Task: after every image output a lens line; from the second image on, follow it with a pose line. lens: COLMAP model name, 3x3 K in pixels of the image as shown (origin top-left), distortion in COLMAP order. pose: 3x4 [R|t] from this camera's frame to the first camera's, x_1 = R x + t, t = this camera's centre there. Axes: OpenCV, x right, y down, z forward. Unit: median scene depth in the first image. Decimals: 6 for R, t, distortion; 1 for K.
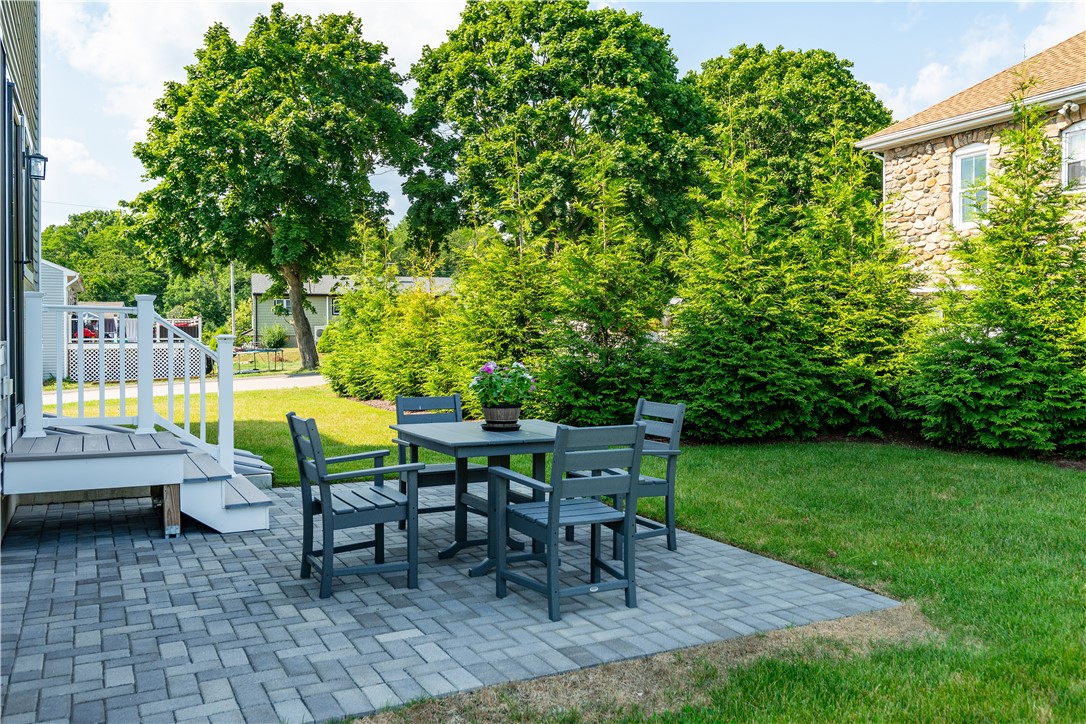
lens RADIAL K [[884.8, 0, 543.0], [0, 884.8, 362.0], [0, 0, 1]] dist [-0.003236, -0.000677]
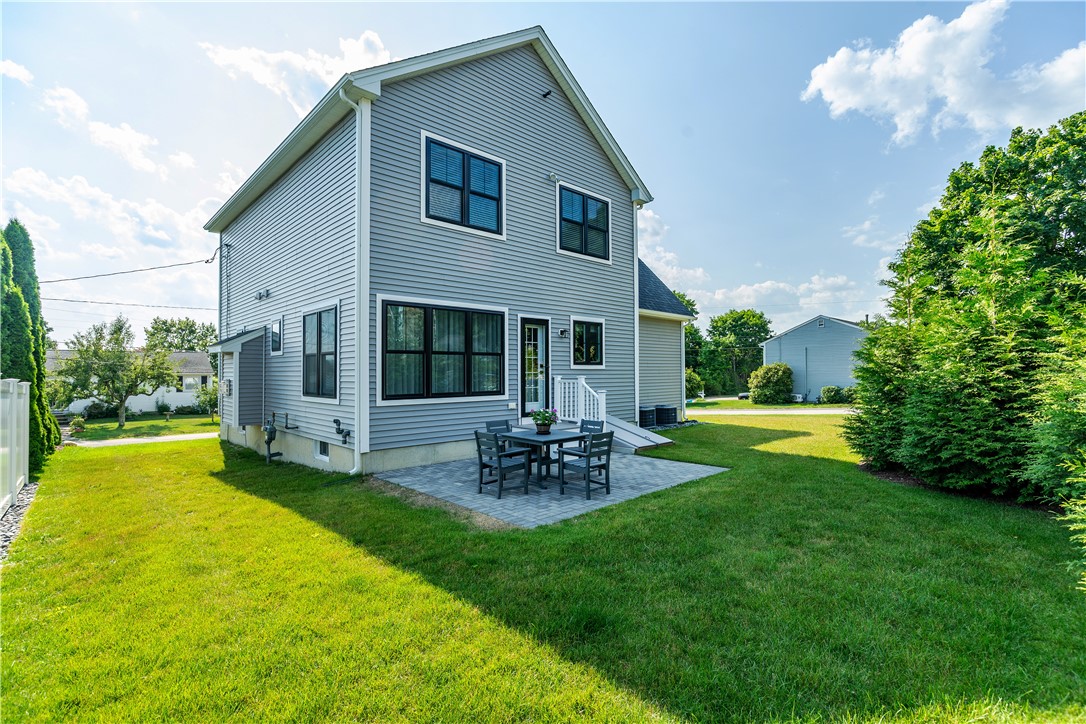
lens RADIAL K [[504.1, 0, 543.0], [0, 504.1, 362.0], [0, 0, 1]] dist [0.000020, -0.000002]
pose [[0.278228, -0.015112, -0.960396, 1.671112], [-0.021203, 0.999536, -0.021871, -0.130245], [0.960281, 0.026449, 0.277779, 0.656882]]
